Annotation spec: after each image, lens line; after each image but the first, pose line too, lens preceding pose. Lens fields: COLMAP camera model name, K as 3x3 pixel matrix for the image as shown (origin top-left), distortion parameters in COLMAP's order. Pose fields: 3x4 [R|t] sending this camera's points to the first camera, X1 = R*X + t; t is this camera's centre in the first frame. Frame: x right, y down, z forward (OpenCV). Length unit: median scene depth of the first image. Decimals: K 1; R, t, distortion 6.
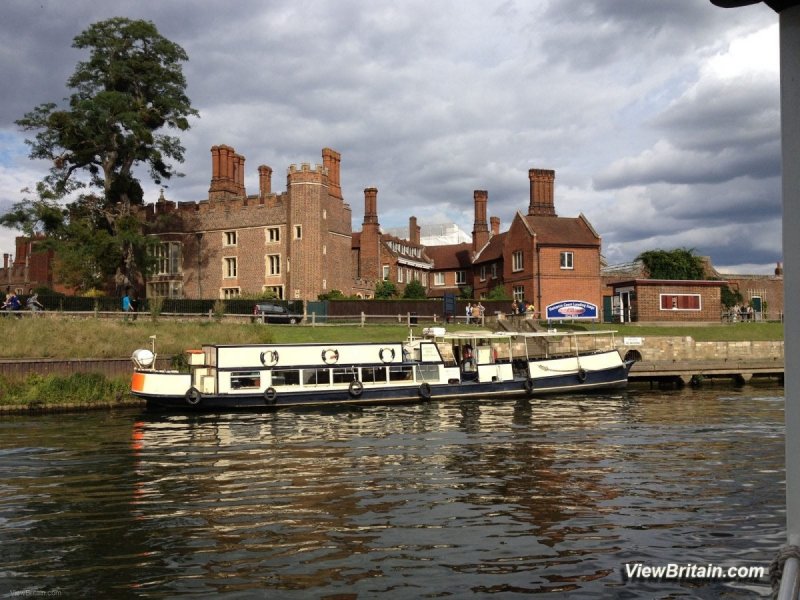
lens RADIAL K [[770.3, 0, 397.7], [0, 770.3, 297.7], [0, 0, 1]] dist [0.032718, 0.000000]
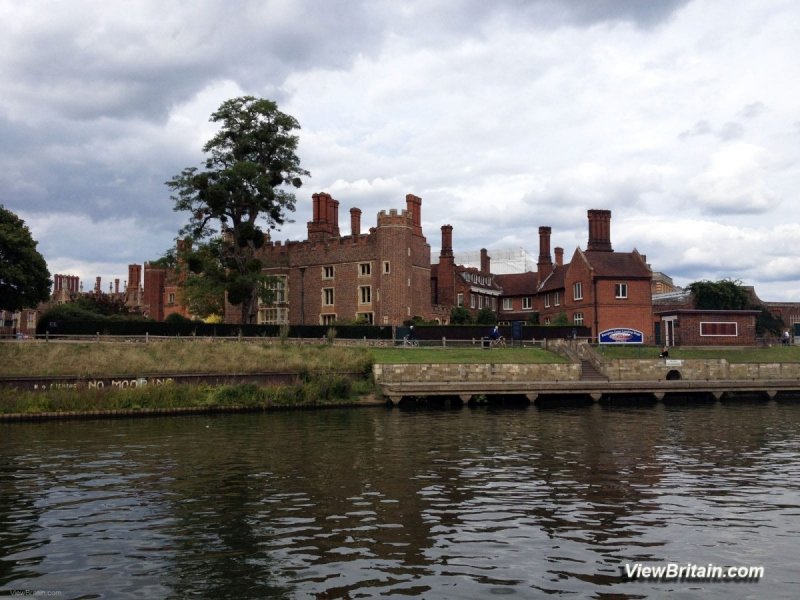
lens RADIAL K [[770.3, 0, 402.0], [0, 770.3, 317.8], [0, 0, 1]] dist [0.032718, 0.000000]
pose [[0.996816, 0.002322, -0.079704, -0.012130], [-0.002045, 0.999992, 0.003554, -0.012225], [0.079712, -0.003379, 0.996812, -0.164132]]
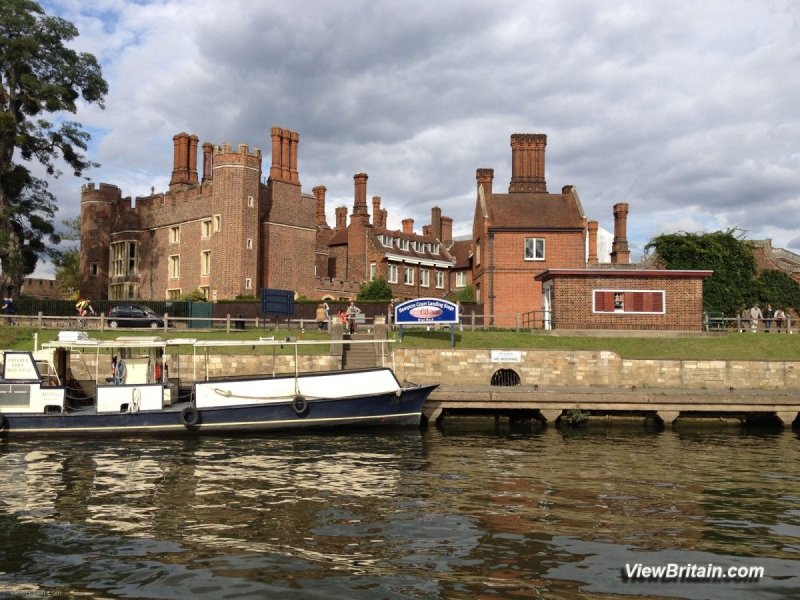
lens RADIAL K [[770.3, 0, 393.5], [0, 770.3, 303.4], [0, 0, 1]] dist [0.032718, 0.000000]
pose [[0.950748, -0.002368, -0.309956, 0.324661], [0.000051, 0.999972, -0.007483, 0.010623], [0.309965, 0.007099, 0.950722, 0.242291]]
